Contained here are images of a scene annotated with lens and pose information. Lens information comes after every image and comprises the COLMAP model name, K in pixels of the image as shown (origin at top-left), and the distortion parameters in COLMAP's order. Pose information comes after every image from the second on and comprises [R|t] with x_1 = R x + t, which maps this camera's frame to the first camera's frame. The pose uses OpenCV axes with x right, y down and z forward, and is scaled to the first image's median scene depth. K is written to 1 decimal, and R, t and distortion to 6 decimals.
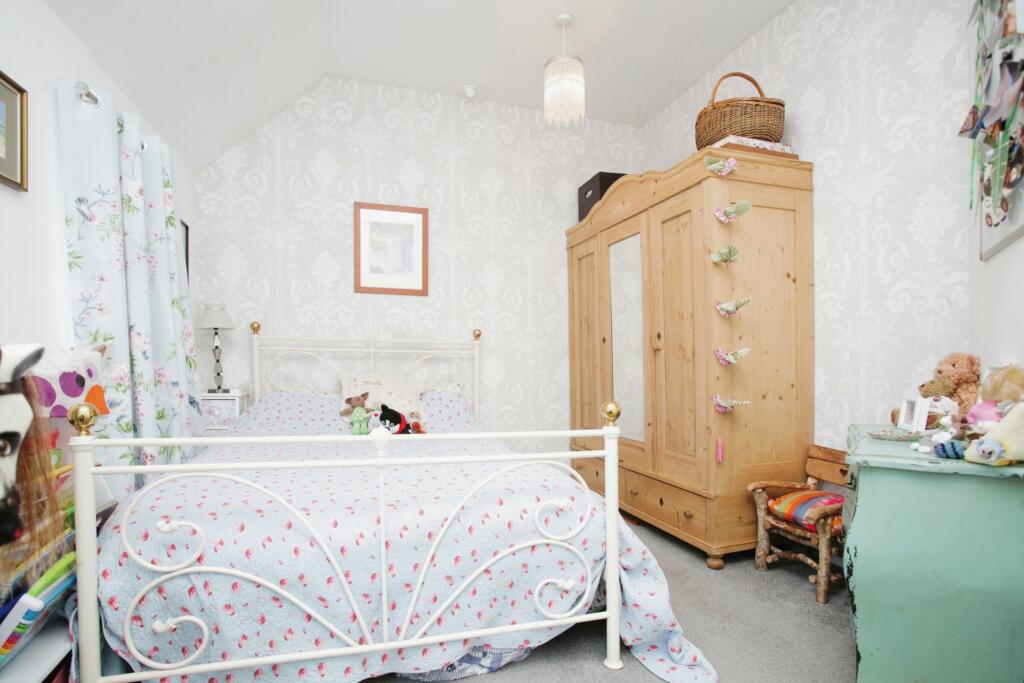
lens RADIAL K [[514.2, 0, 510.5], [0, 514.2, 387.3], [0, 0, 1]] dist [-0.092124, 0.039686]
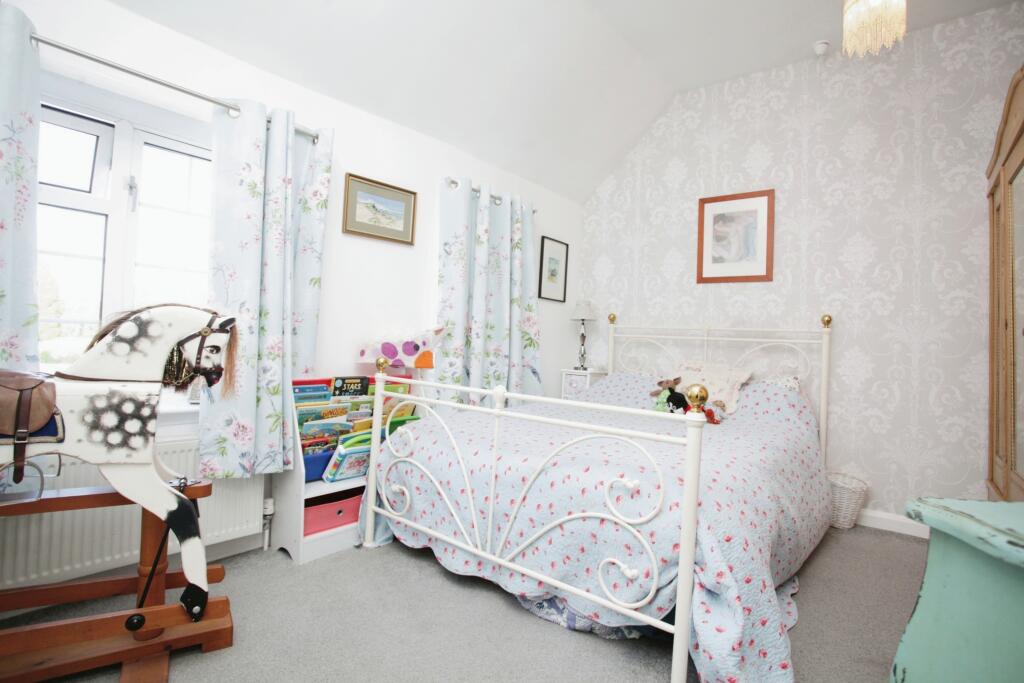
lens RADIAL K [[505.8, 0, 512.0], [0, 505.8, 341.5], [0, 0, 1]] dist [-0.075649, 0.000526]
pose [[0.543573, 0.005251, -0.839345, 0.418858], [-0.077555, 0.996017, -0.043994, 0.009817], [0.835771, 0.089010, 0.541815, 0.152452]]
